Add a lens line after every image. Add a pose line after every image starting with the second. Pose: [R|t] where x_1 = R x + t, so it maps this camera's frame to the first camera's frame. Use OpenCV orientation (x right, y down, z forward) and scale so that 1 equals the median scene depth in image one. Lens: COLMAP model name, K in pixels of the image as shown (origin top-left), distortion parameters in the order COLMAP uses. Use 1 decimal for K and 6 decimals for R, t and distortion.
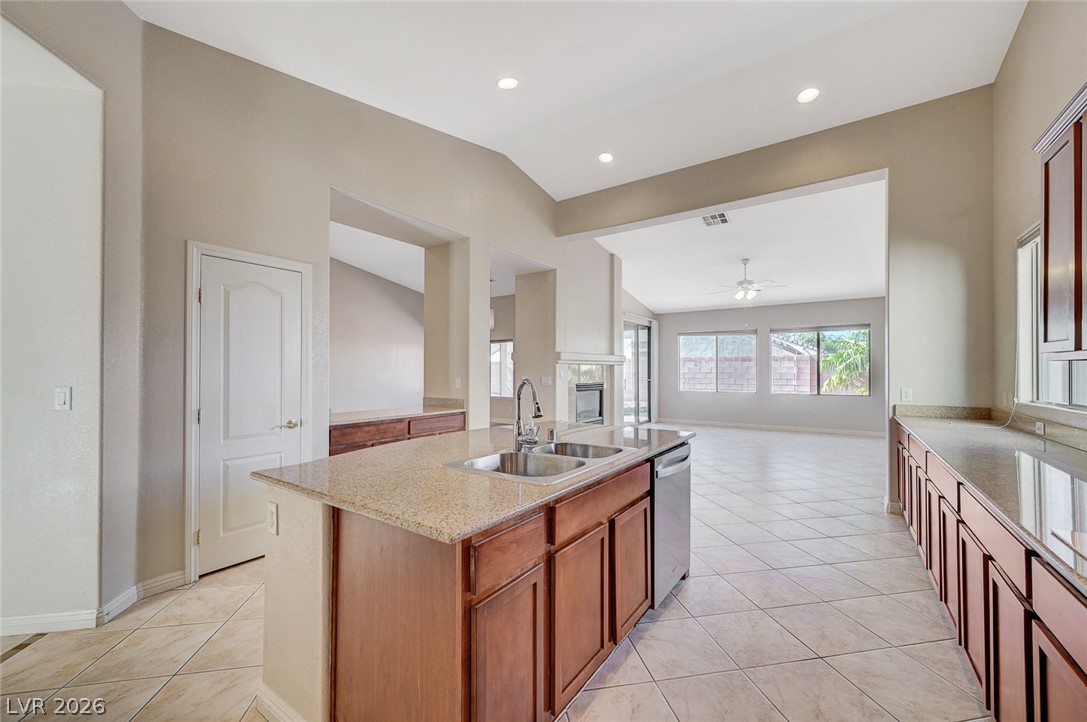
lens RADIAL K [[427.8, 0, 542.2], [0, 427.8, 376.6], [0, 0, 1]] dist [0.002596, -0.000206]
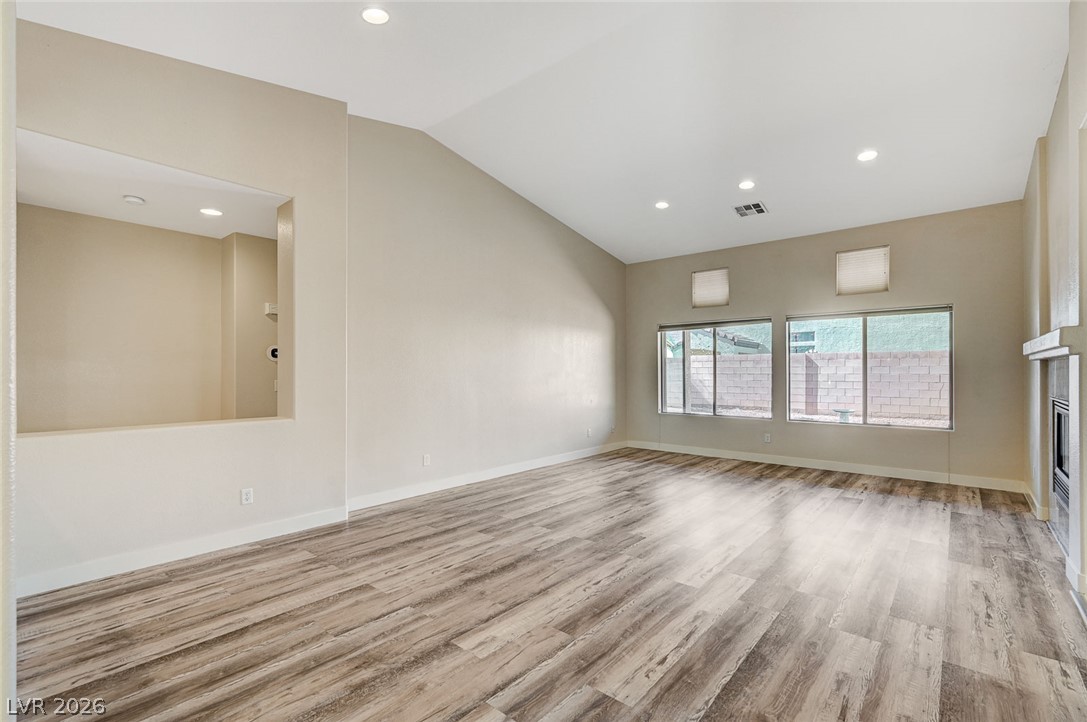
lens RADIAL K [[485.8, 0, 545.9], [0, 485.8, 370.0], [0, 0, 1]] dist [-0.001883, 0.000530]
pose [[0.995439, -0.004280, -0.095306, -0.439289], [0.002530, 0.999826, -0.018479, -0.008281], [0.095368, 0.018153, 0.995277, 0.458383]]
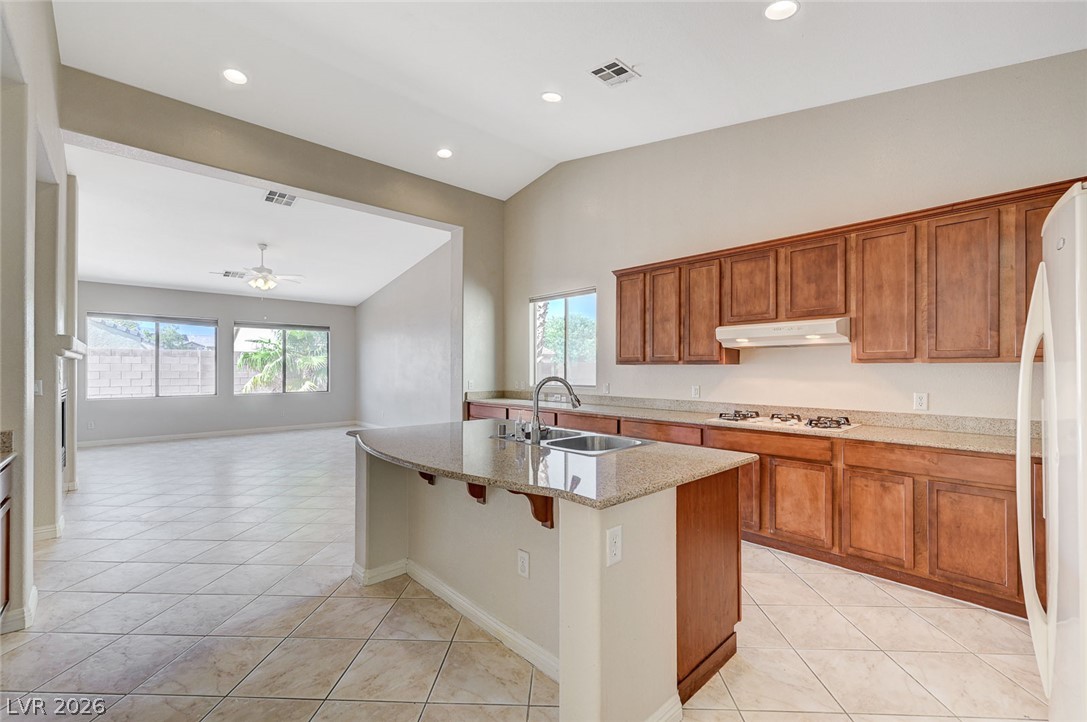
lens RADIAL K [[456.6, 0, 548.6], [0, 456.6, 365.2], [0, 0, 1]] dist [-0.000680, 0.000688]
pose [[0.206025, 0.005894, 0.978529, -0.335747], [0.014308, 0.999857, -0.009035, -0.003685], [-0.978442, 0.015862, 0.205911, 0.219737]]
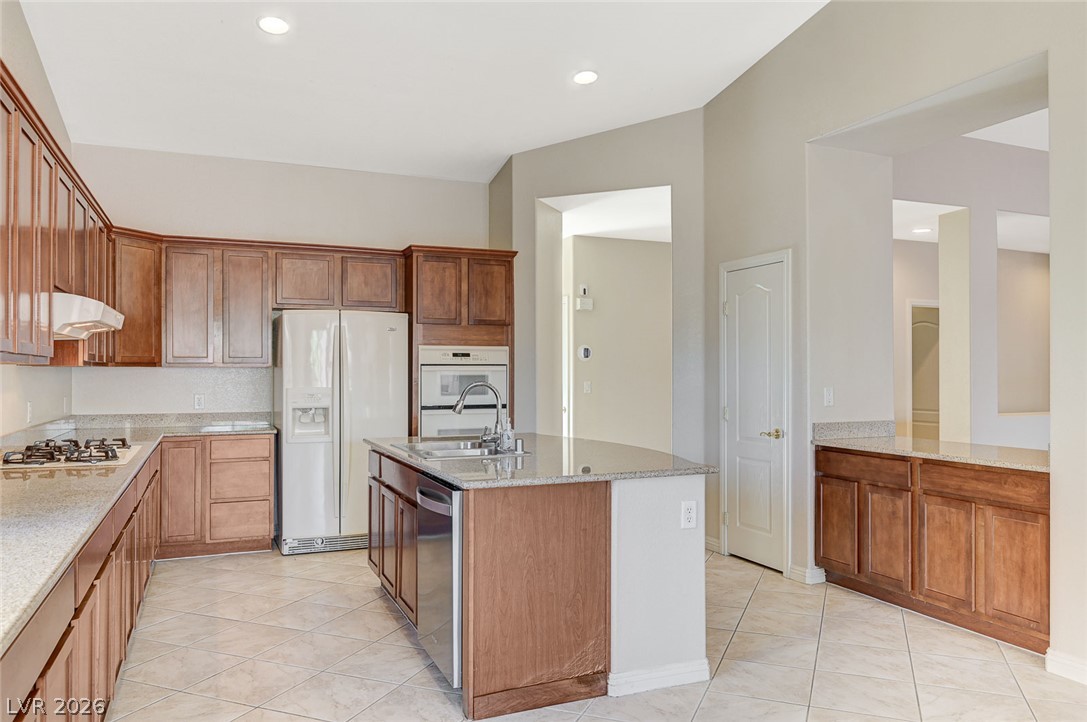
lens RADIAL K [[786.1, 0, 550.4], [0, 786.1, 368.7], [0, 0, 1]] dist [-0.000552, 0.000866]
pose [[-0.520943, -0.005121, -0.853576, 0.456171], [-0.012777, 0.999917, 0.001798, -0.009018], [0.853496, 0.011843, -0.520965, 0.623327]]
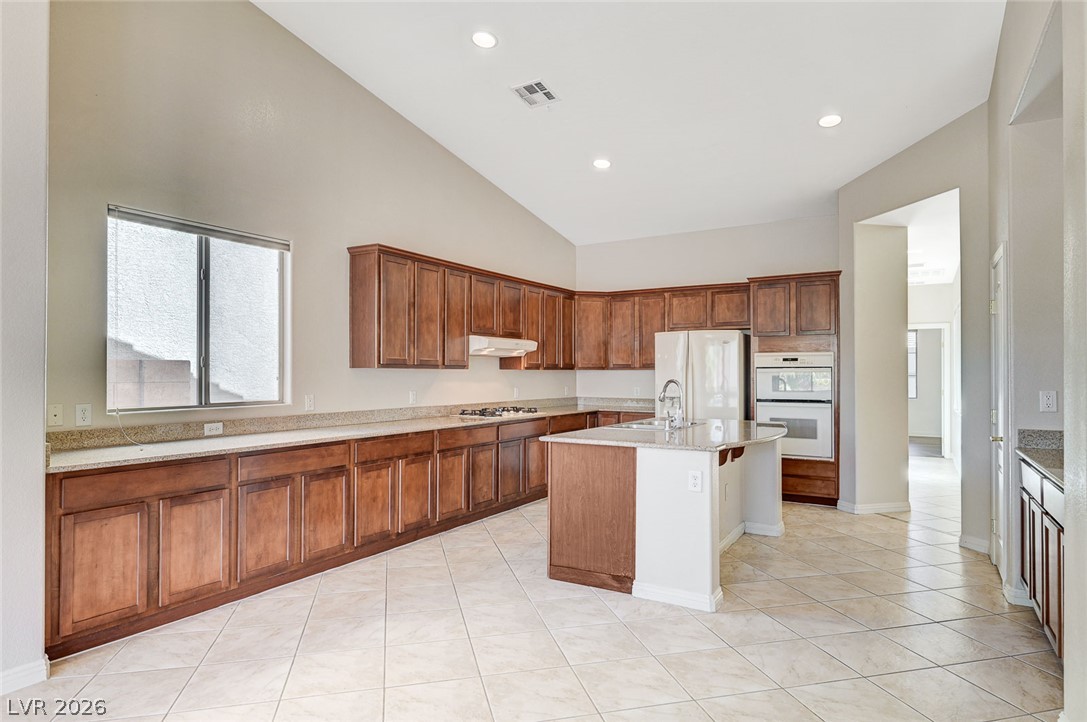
lens RADIAL K [[622.1, 0, 547.5], [0, 622.1, 370.4], [0, 0, 1]] dist [0.000324, -0.001209]
pose [[-0.997285, -0.003527, -0.073555, 0.172110], [-0.004199, 0.999951, 0.008979, -0.012690], [0.073520, 0.009263, -0.997251, 0.919559]]
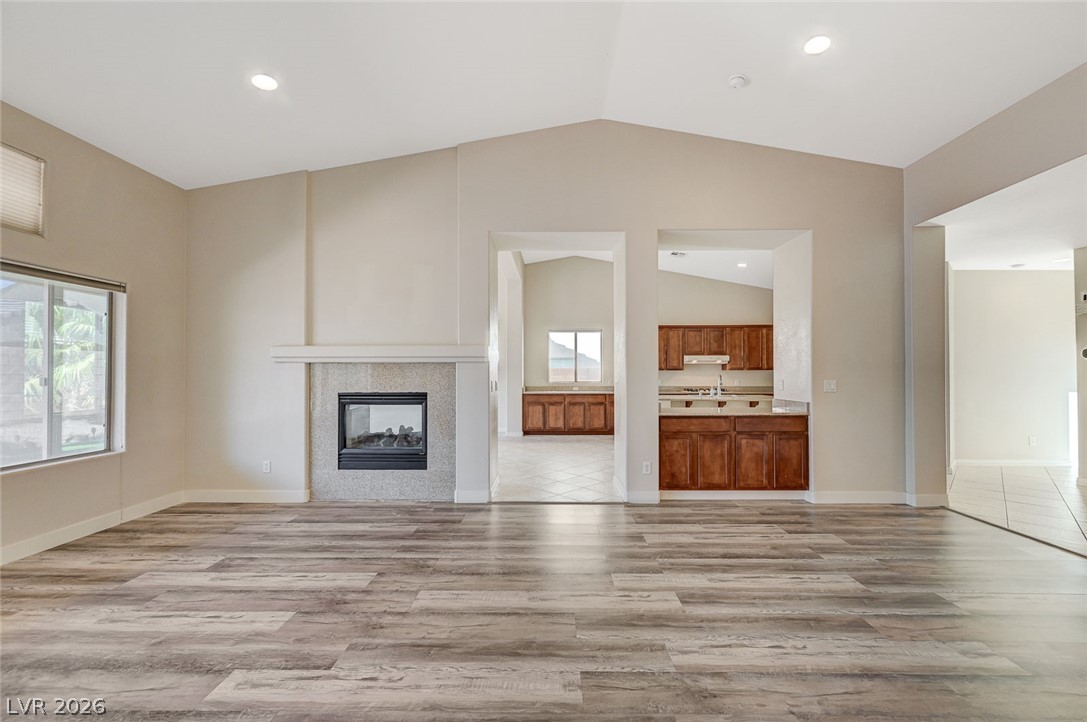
lens RADIAL K [[427.8, 0, 550.3], [0, 427.8, 365.3], [0, 0, 1]] dist [0.002596, -0.000206]
pose [[-0.566218, 0.012779, 0.824156, -0.582353], [0.012304, 0.999899, -0.007051, -0.017419], [-0.824163, 0.006148, -0.566319, 1.143319]]
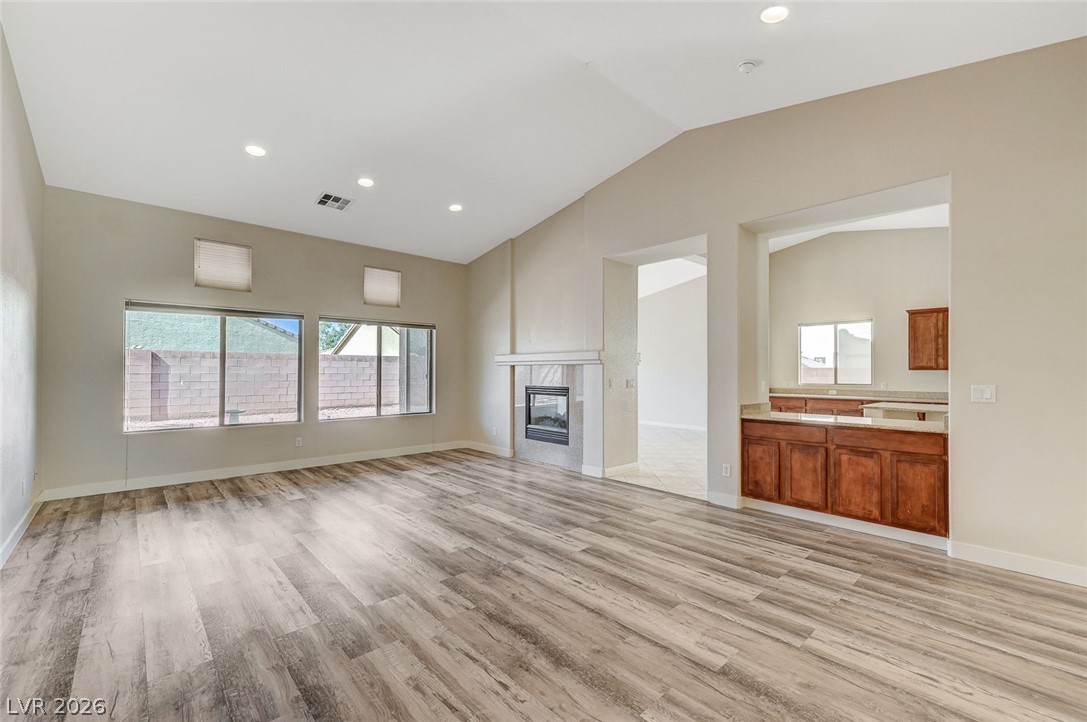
lens RADIAL K [[456.6, 0, 551.8], [0, 456.6, 364.5], [0, 0, 1]] dist [-0.000680, 0.000688]
pose [[0.205306, 0.013968, 0.978598, -0.818806], [0.012115, 0.999785, -0.016812, -0.014013], [-0.978623, 0.015307, 0.205093, 0.809730]]
